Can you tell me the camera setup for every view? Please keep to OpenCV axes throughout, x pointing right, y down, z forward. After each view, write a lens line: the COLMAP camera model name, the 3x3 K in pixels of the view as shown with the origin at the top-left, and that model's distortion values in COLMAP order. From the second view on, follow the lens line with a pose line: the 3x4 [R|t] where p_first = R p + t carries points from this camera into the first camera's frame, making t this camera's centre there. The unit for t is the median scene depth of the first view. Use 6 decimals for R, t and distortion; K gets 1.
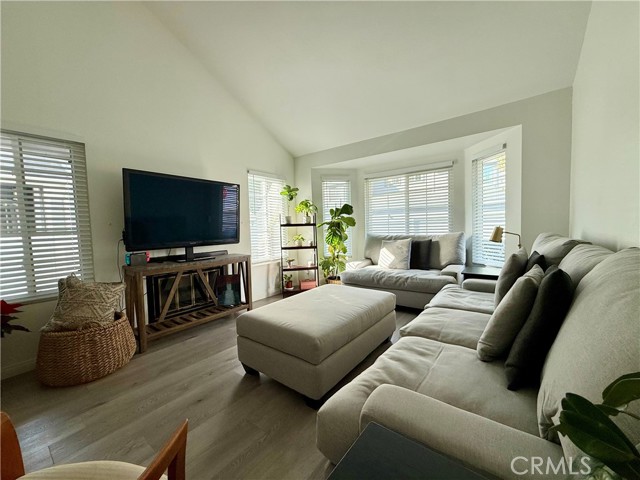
lens RADIAL K [[258.8, 0, 319.1], [0, 258.8, 240.0], [0, 0, 1]] dist [0.002703, 0.000256]
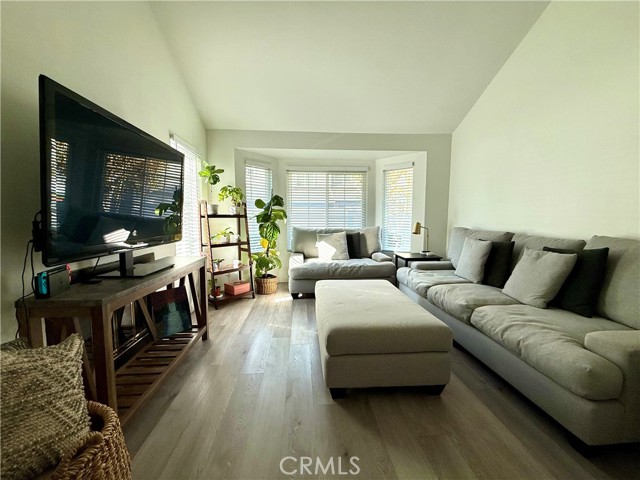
lens RADIAL K [[258.8, 0, 319.0], [0, 258.8, 239.4], [0, 0, 1]] dist [0.002703, 0.000256]
pose [[0.747857, -0.028100, 0.663265, -0.458929], [0.012129, 0.999515, 0.028669, -0.006145], [-0.663750, -0.013396, 0.747835, 0.234737]]
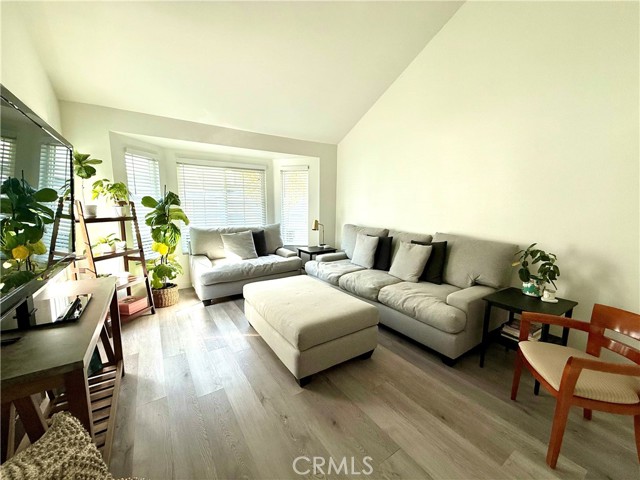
lens RADIAL K [[258.8, 0, 321.2], [0, 258.8, 240.4], [0, 0, 1]] dist [0.002703, 0.000256]
pose [[0.315132, -0.099125, 0.943857, -0.598622], [0.033572, 0.995072, 0.093295, -0.056384], [-0.948454, 0.002287, 0.316907, 0.346041]]
